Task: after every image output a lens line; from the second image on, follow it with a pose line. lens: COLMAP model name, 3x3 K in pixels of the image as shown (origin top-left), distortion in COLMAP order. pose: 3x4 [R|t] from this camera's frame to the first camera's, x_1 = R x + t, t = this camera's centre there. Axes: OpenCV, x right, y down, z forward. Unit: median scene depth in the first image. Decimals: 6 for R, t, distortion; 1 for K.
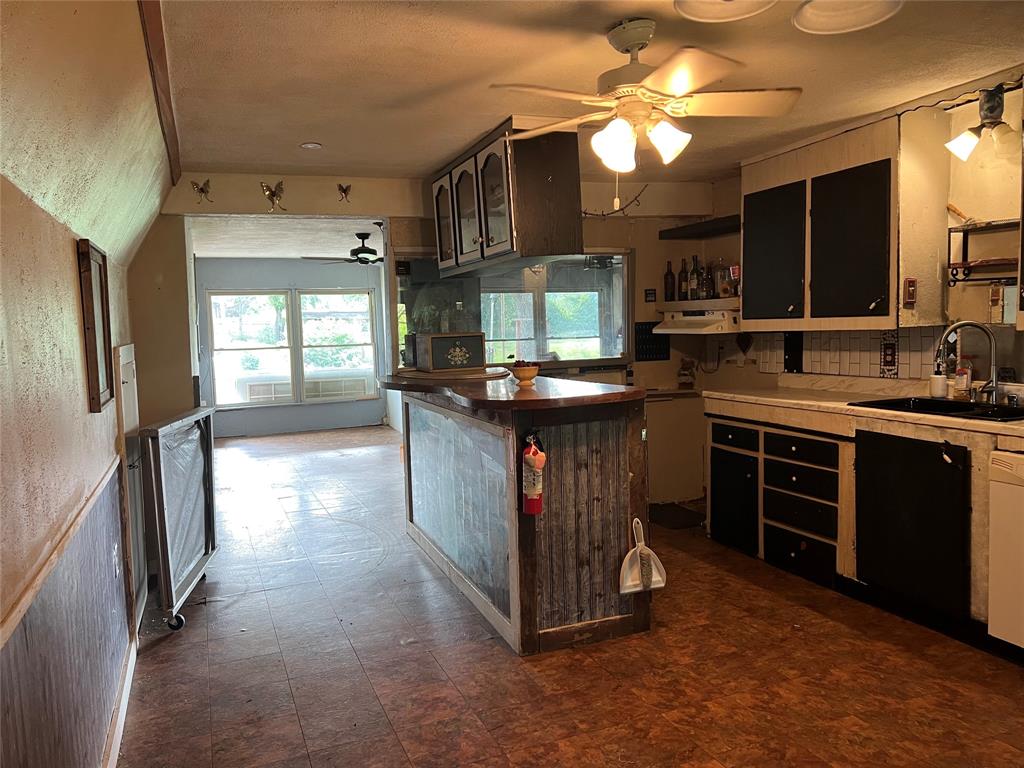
lens RADIAL K [[768.1, 0, 511.6], [0, 768.1, 380.8], [0, 0, 1]] dist [0.065154, -0.076620]
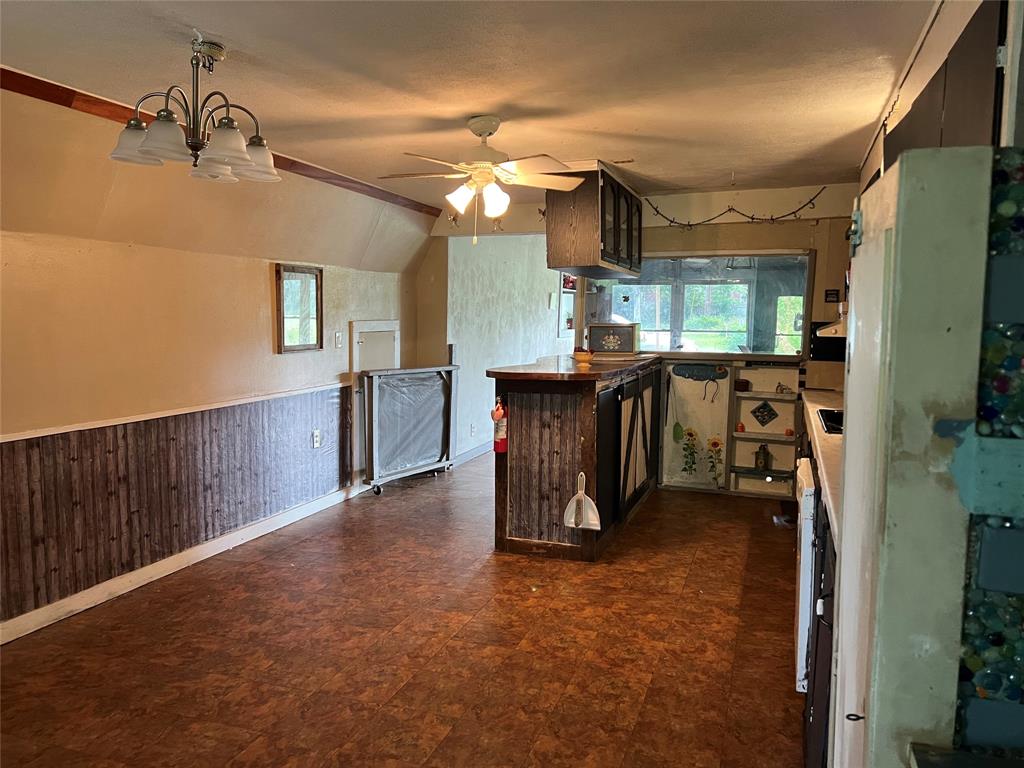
lens RADIAL K [[768.1, 0, 515.4], [0, 768.1, 380.0], [0, 0, 1]] dist [0.065154, -0.076620]
pose [[0.752722, 0.097275, -0.651112, 0.882288], [-0.083395, 0.995145, 0.052264, -0.033357], [0.653035, 0.014959, 0.757180, -0.052896]]
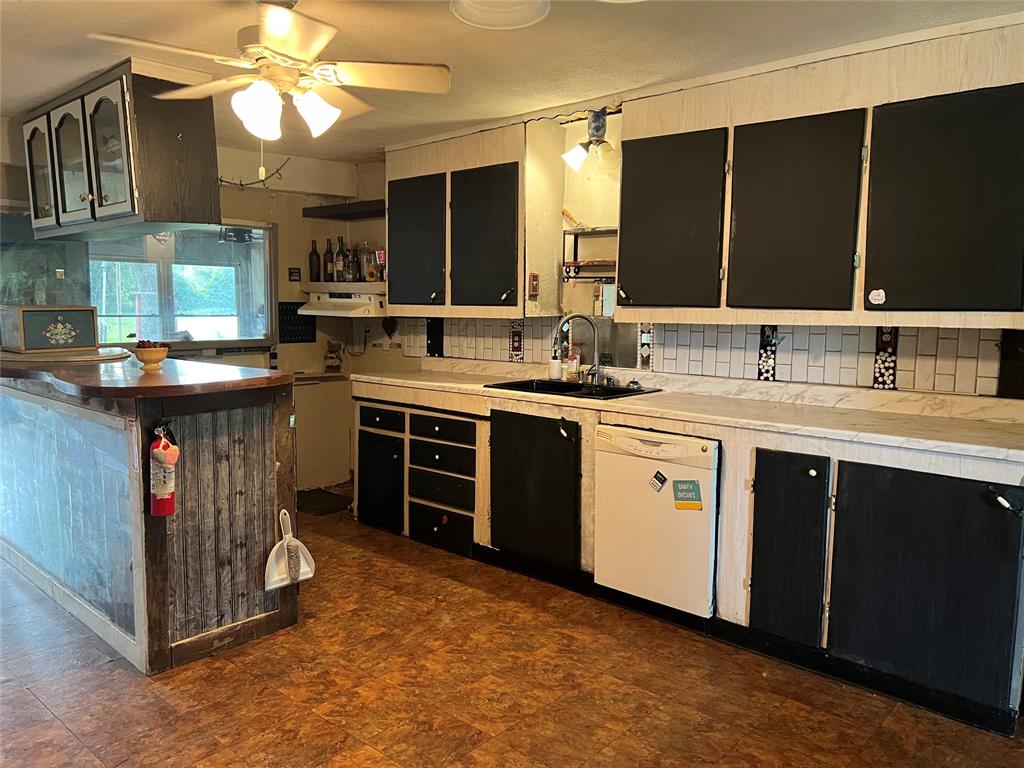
lens RADIAL K [[768.1, 0, 514.2], [0, 768.1, 381.6], [0, 0, 1]] dist [0.065154, -0.076620]
pose [[0.896152, -0.008681, 0.443662, -0.004962], [-0.002335, 0.999703, 0.024277, -0.002865], [-0.443741, -0.022792, 0.895865, 0.023366]]
